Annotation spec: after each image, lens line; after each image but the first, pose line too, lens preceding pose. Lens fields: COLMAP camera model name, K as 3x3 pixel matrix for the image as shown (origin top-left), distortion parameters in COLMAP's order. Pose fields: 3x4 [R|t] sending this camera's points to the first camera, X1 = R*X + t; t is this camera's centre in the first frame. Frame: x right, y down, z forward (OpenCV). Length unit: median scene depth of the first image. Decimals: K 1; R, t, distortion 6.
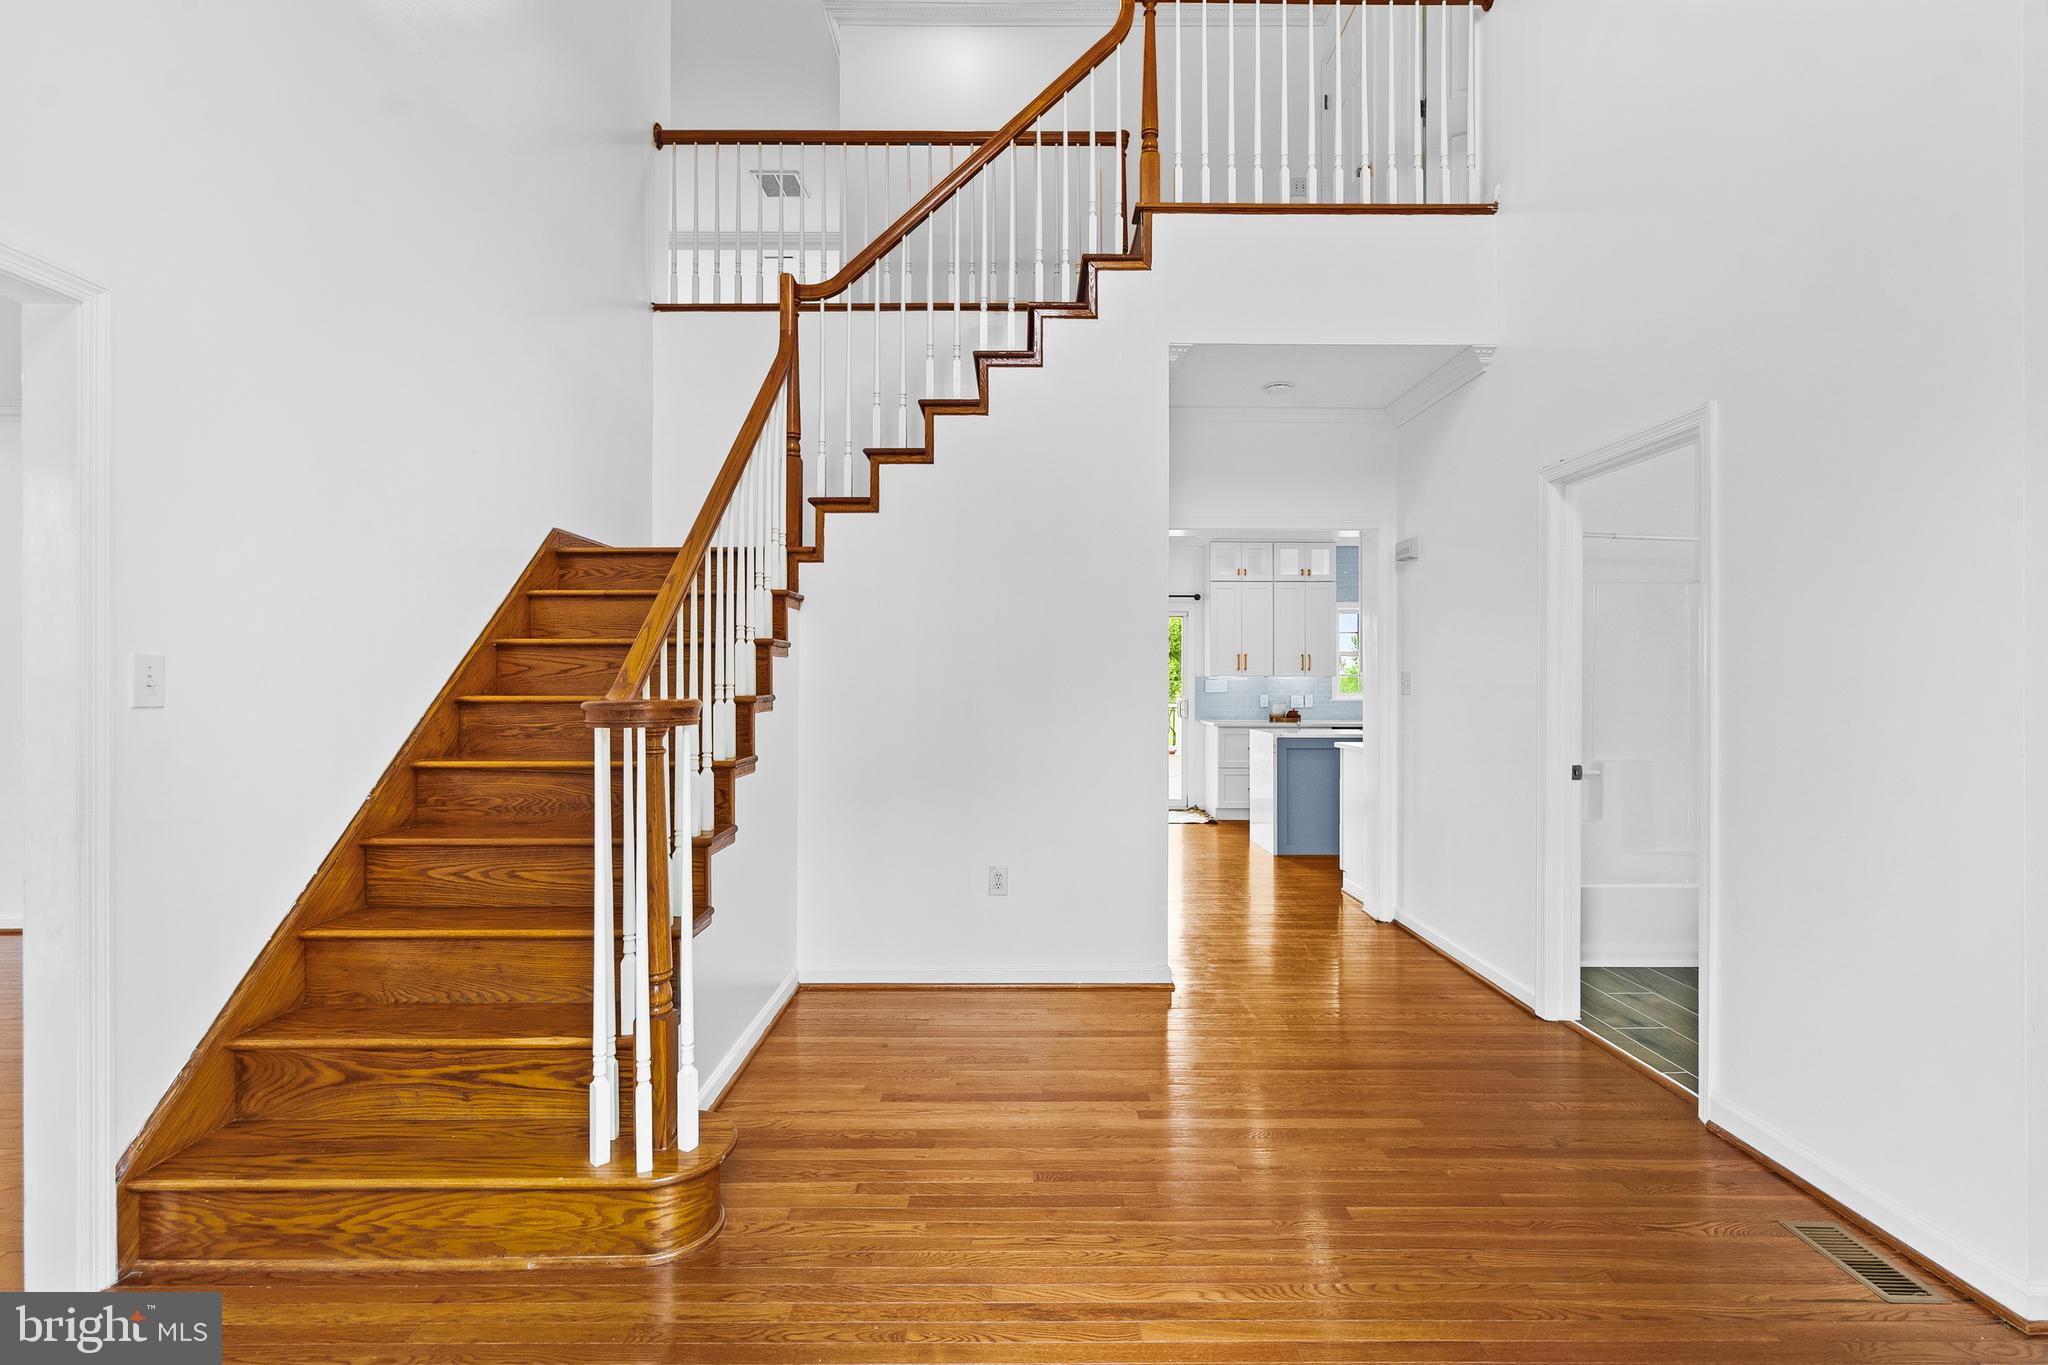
lens RADIAL K [[928.7, 0, 1017.5], [0, 928.7, 668.5], [0, 0, 1]] dist [-0.000681, -0.000136]
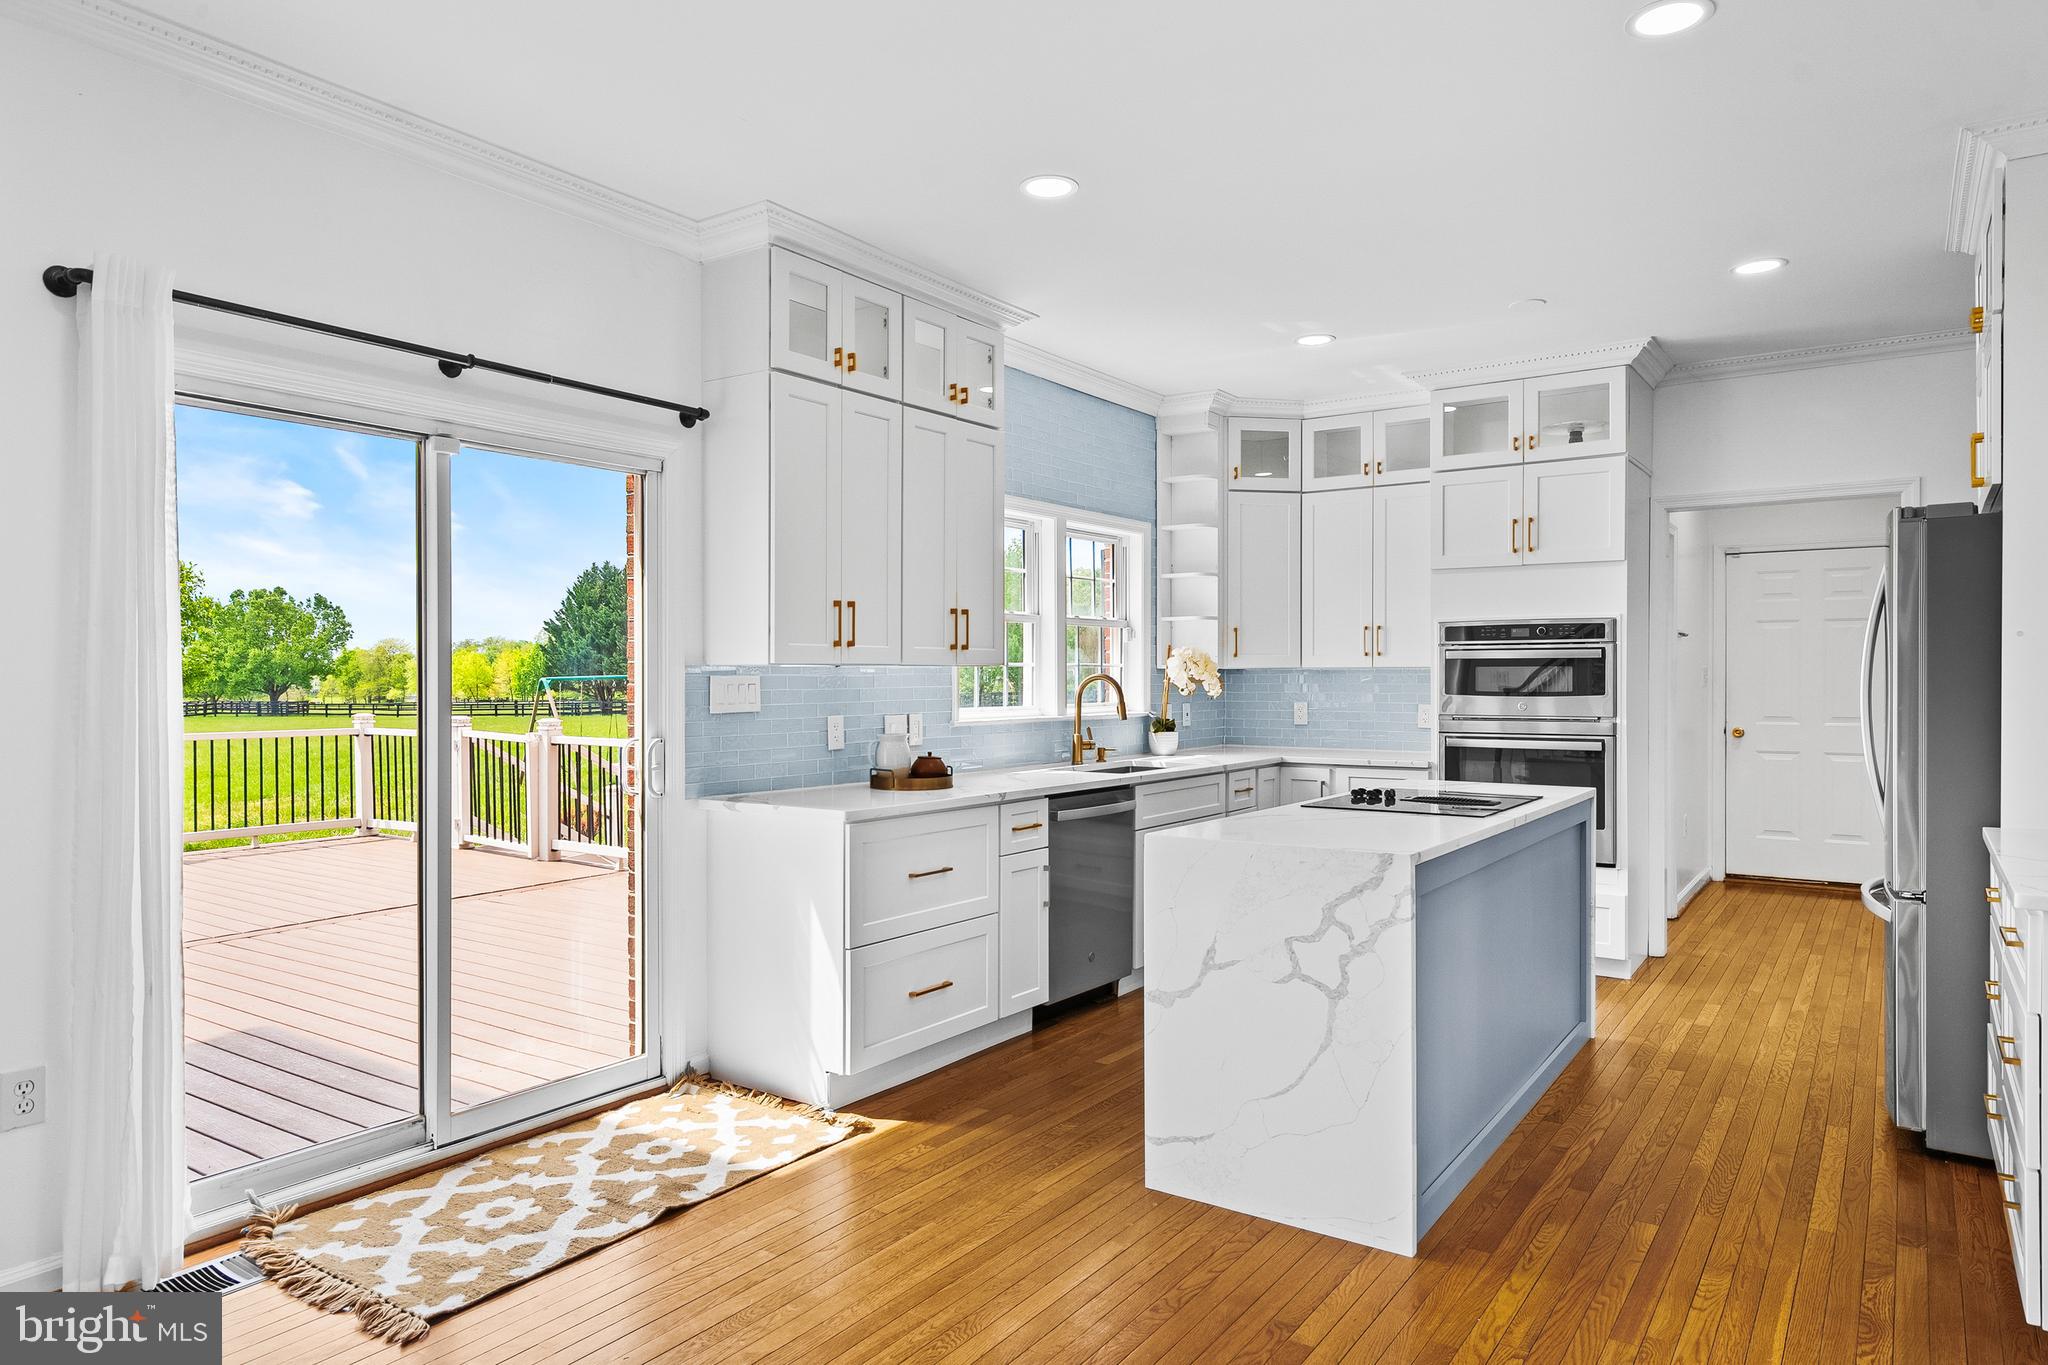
lens RADIAL K [[1257.7, 0, 1018.8], [0, 1257.7, 686.6], [0, 0, 1]] dist [0.000401, 0.000171]
pose [[0.577212, -0.004778, 0.816580, -0.098373], [-0.009220, 0.999881, 0.012368, 0.010317], [-0.816542, -0.014668, 0.577100, 0.677239]]
